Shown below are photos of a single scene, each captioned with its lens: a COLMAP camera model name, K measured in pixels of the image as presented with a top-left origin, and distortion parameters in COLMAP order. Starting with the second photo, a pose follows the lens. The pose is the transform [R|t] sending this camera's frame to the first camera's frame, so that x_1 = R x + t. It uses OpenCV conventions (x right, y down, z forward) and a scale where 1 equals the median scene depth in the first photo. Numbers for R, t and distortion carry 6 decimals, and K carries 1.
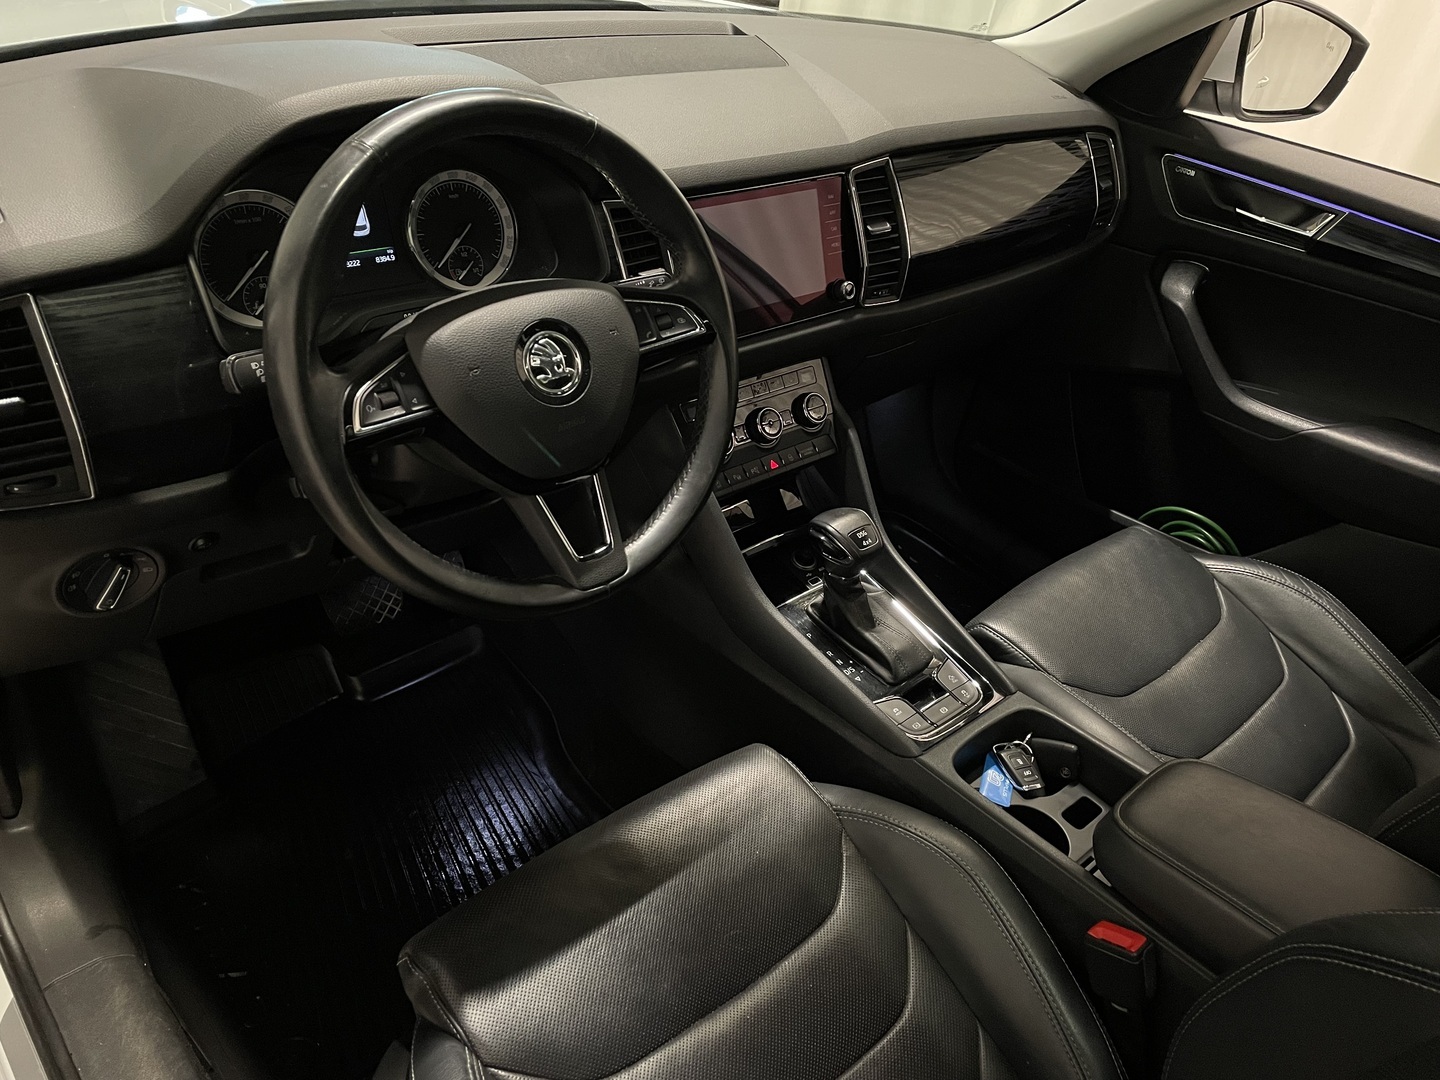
lens RADIAL K [[1112.0, 0, 725.6], [0, 1112.0, 533.1], [0, 0, 1]] dist [0.083678, -0.133165]
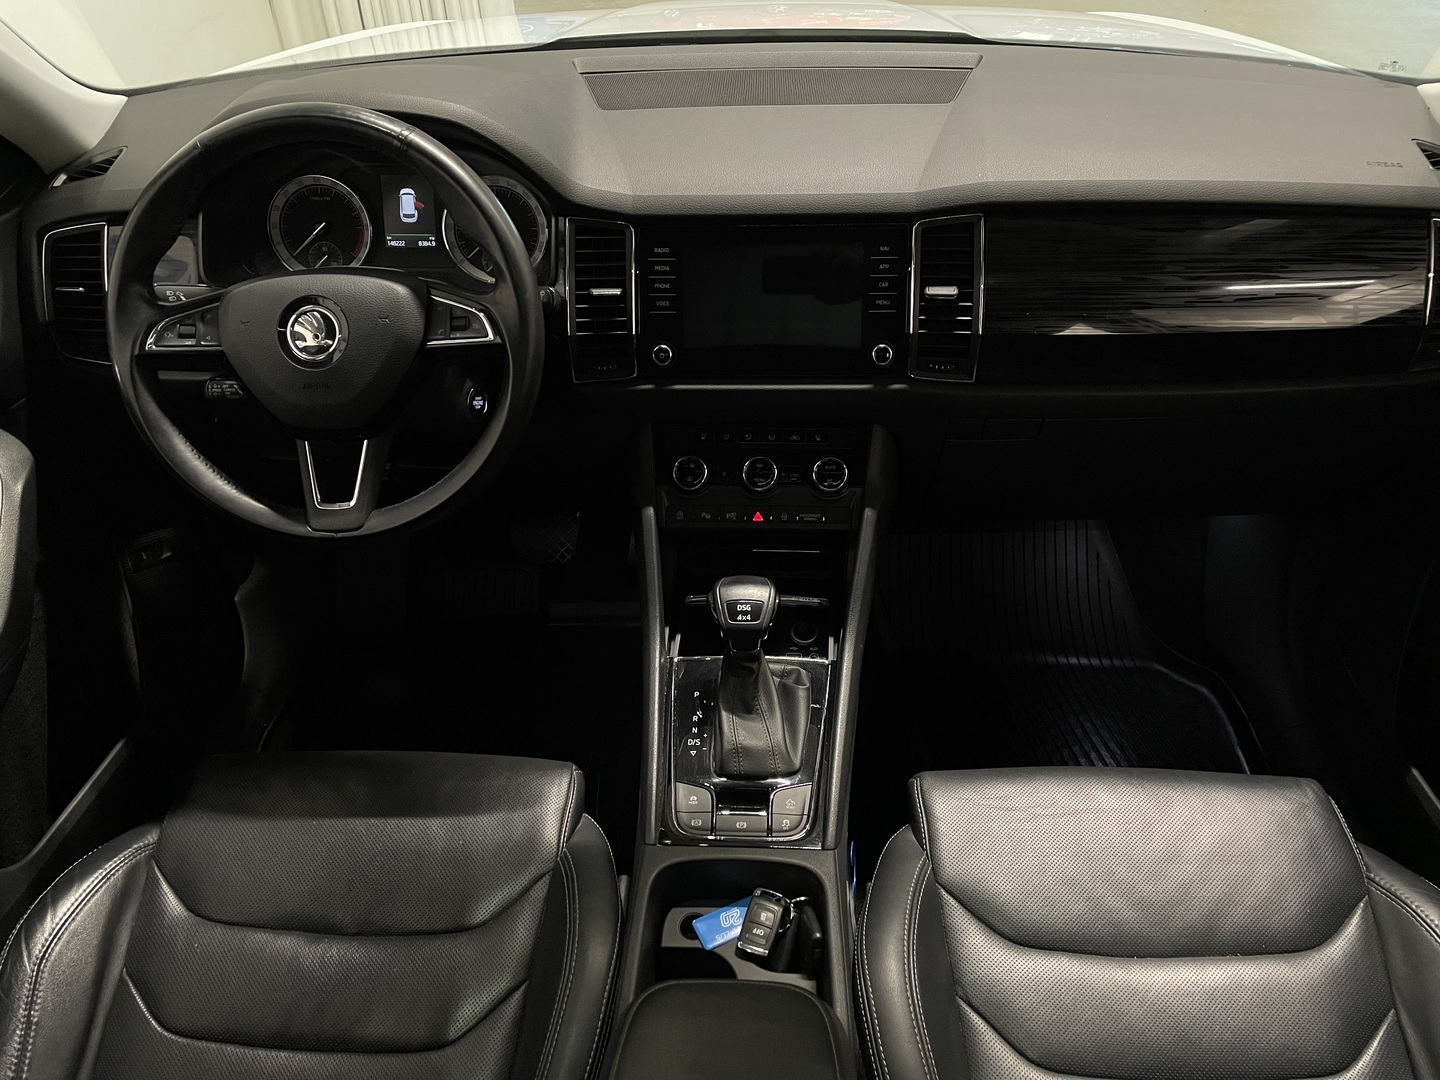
lens RADIAL K [[1112.0, 0, 725.6], [0, 1112.0, 533.1], [0, 0, 1]] dist [0.083678, -0.133165]
pose [[0.687936, 0.289844, -0.665383, 0.822995], [-0.305924, 0.947173, 0.096299, -0.164942], [0.658144, 0.137309, 0.740265, 0.361128]]
